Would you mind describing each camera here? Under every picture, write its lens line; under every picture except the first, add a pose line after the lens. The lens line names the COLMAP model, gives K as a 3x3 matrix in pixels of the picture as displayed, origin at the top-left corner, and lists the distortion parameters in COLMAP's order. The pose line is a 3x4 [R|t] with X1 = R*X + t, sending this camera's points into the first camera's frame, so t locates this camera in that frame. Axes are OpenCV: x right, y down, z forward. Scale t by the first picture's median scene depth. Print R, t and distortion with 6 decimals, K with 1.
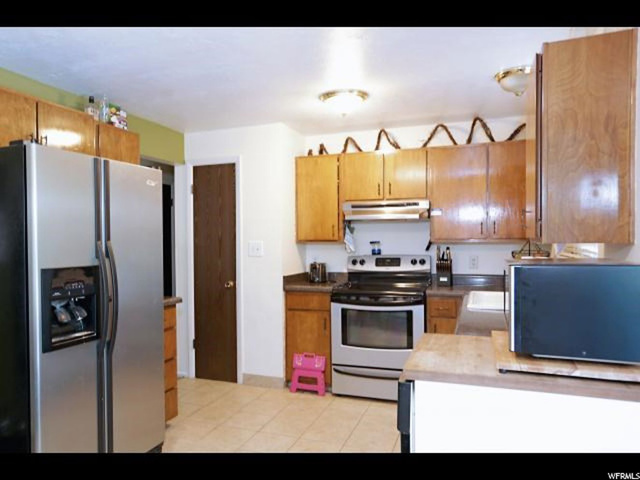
lens RADIAL K [[424.0, 0, 320.0], [0, 424.0, 240.0], [0, 0, 1]] dist [0.037039, -0.051062]
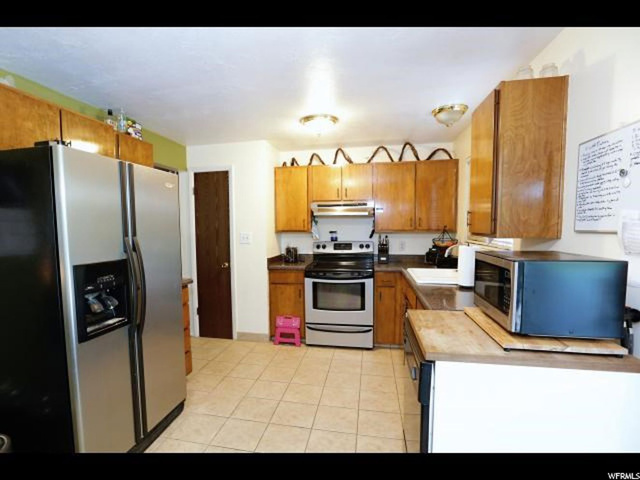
lens RADIAL K [[293.5, 0, 317.2], [0, 293.5, 242.7], [0, 0, 1]] dist [-0.021158, 0.000330]
pose [[0.989863, -0.007668, 0.141821, -0.065966], [0.000364, 0.998675, 0.051454, -0.010595], [-0.142027, -0.050881, 0.988554, 0.088125]]
